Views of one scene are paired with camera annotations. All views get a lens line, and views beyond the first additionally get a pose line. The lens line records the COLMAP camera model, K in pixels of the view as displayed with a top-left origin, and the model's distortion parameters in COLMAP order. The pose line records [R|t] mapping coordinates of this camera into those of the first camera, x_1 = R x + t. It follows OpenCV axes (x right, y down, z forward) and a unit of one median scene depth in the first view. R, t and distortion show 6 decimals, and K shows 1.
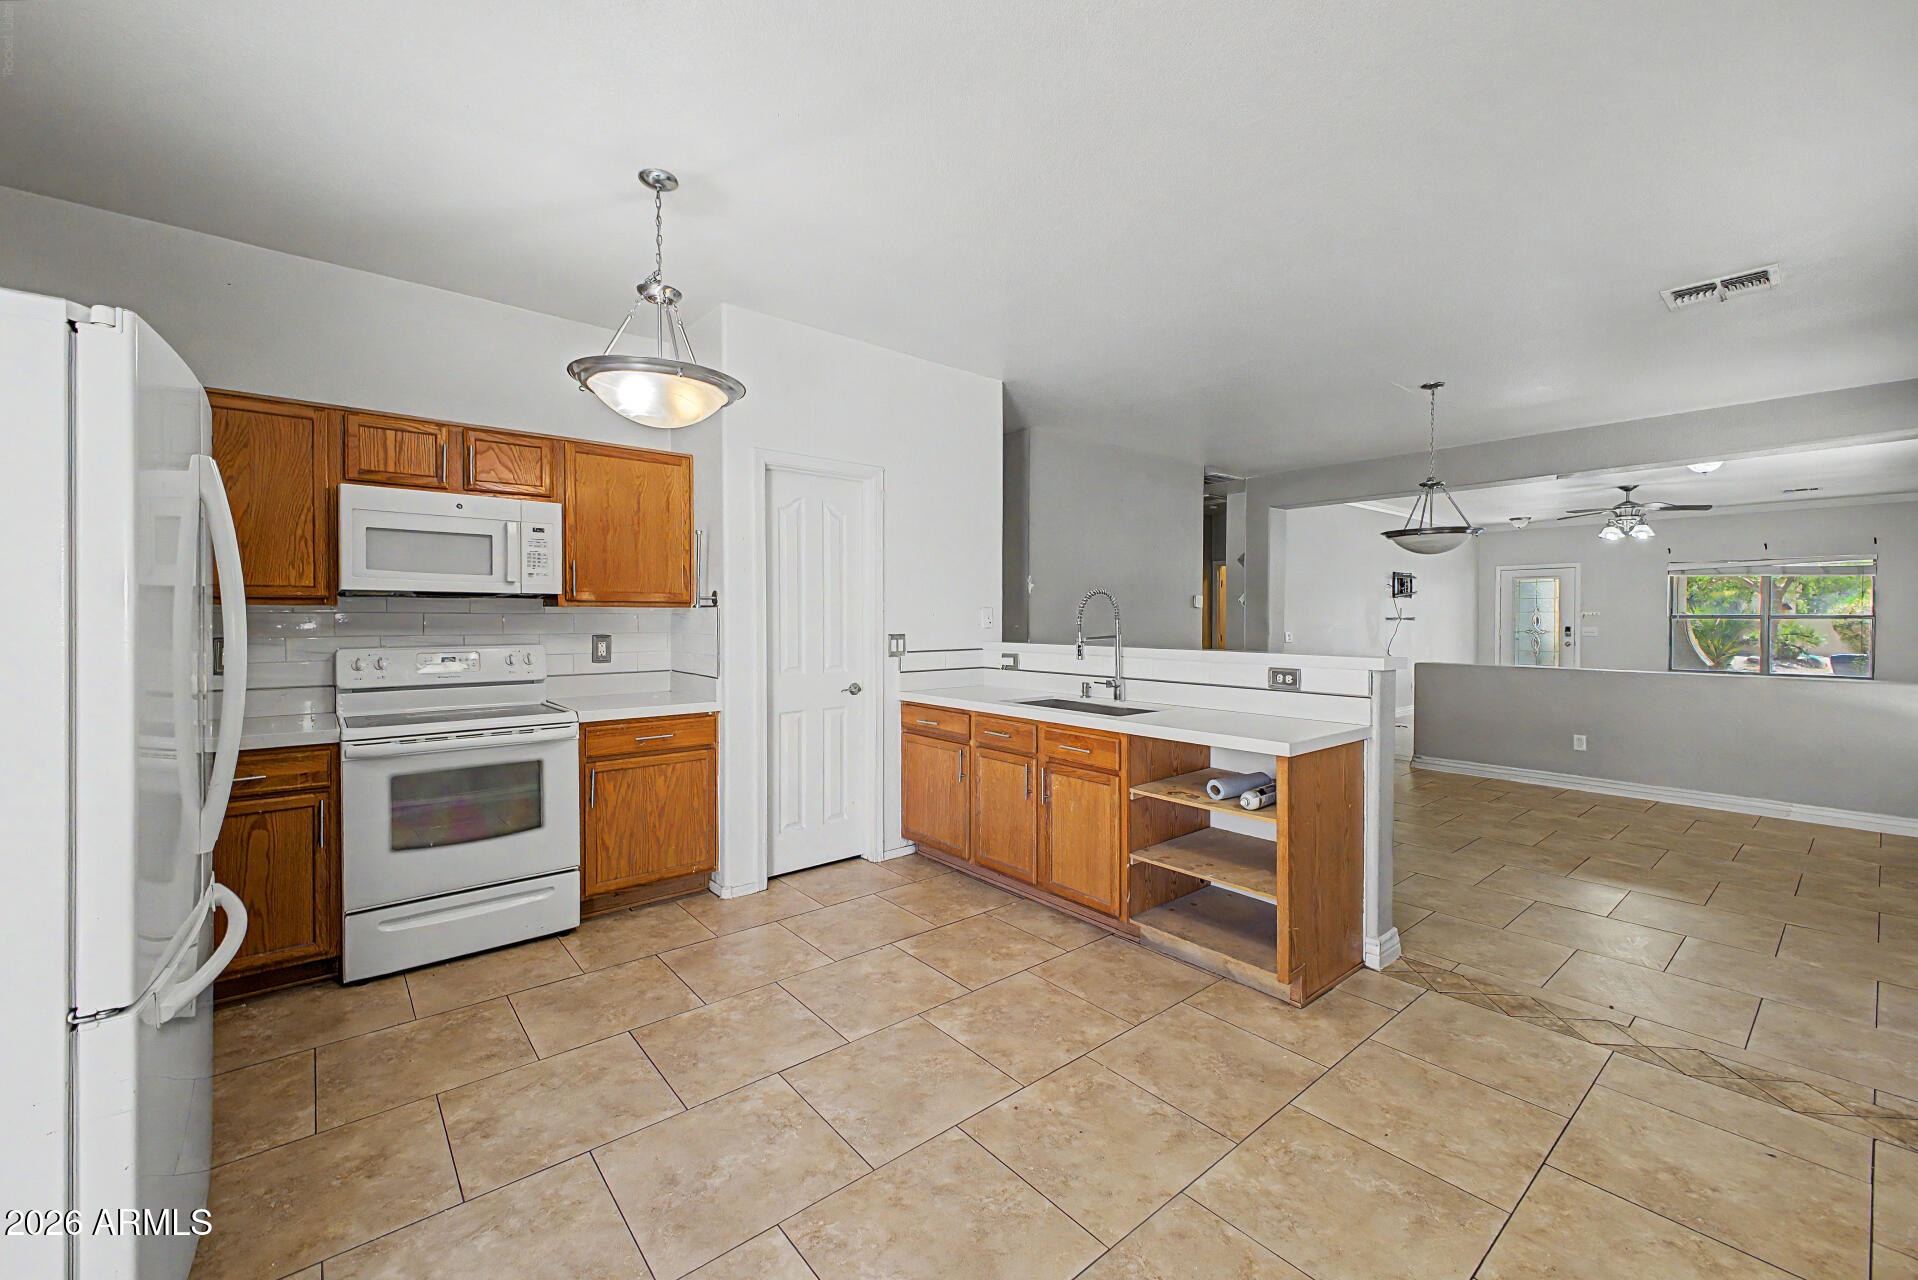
lens RADIAL K [[766.0, 0, 955.9], [0, 766.0, 627.9], [0, 0, 1]] dist [0.023152, -0.000012]
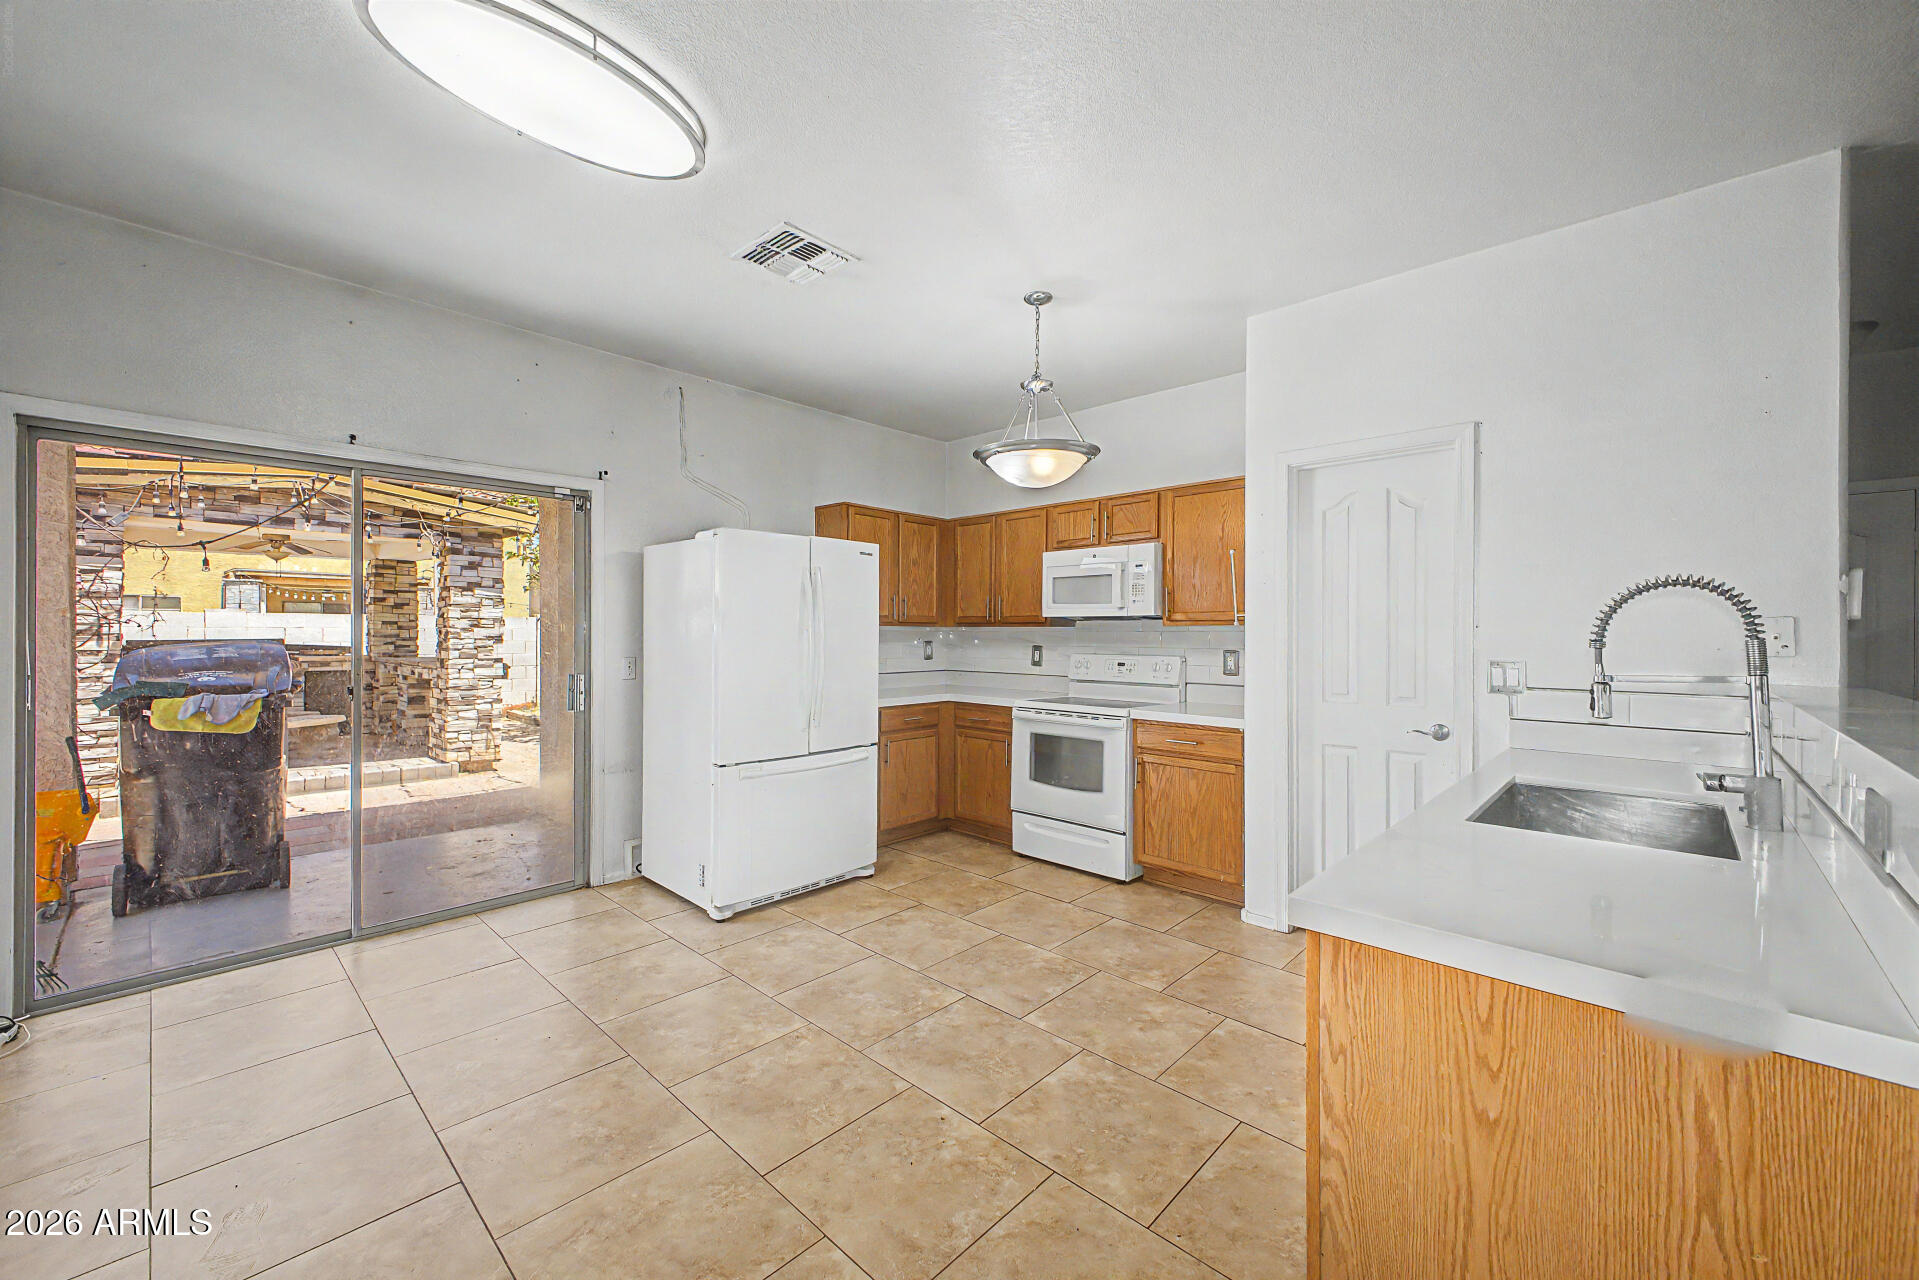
lens RADIAL K [[758.1, 0, 963.7], [0, 758.1, 634.3], [0, 0, 1]] dist [0.055016, -0.000079]
pose [[0.127926, 0.000723, -0.991783, 0.659043], [-0.020814, 0.999781, -0.001956, -0.004809], [0.991565, 0.020893, 0.127913, 0.539590]]
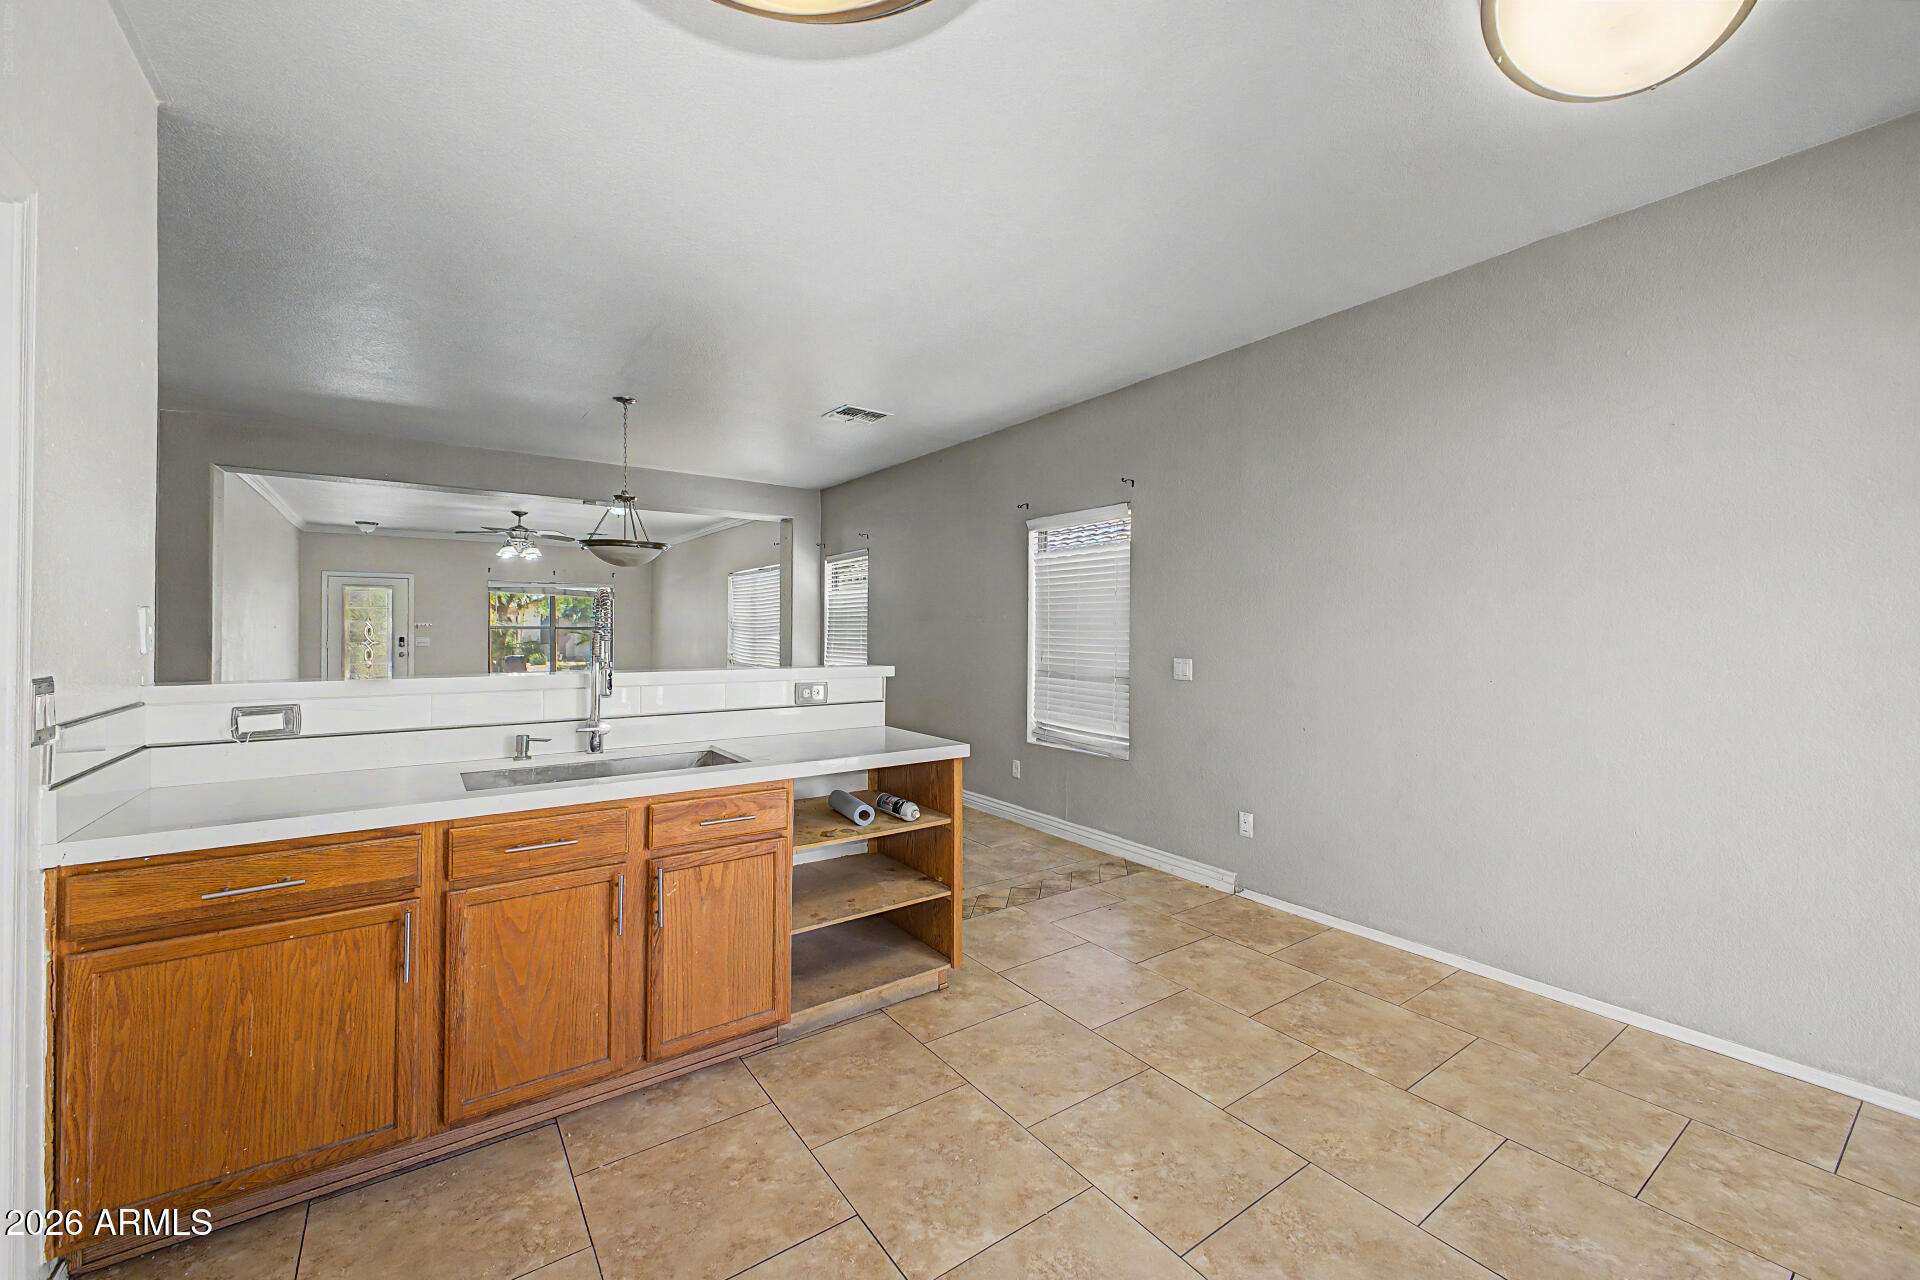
lens RADIAL K [[766.8, 0, 956.9], [0, 766.8, 627.9], [0, 0, 1]] dist [0.023152, -0.000012]
pose [[0.074000, 0.001083, 0.997258, -0.493969], [0.010885, 0.999939, -0.001893, -0.012604], [-0.997199, 0.010995, 0.073983, 0.688152]]
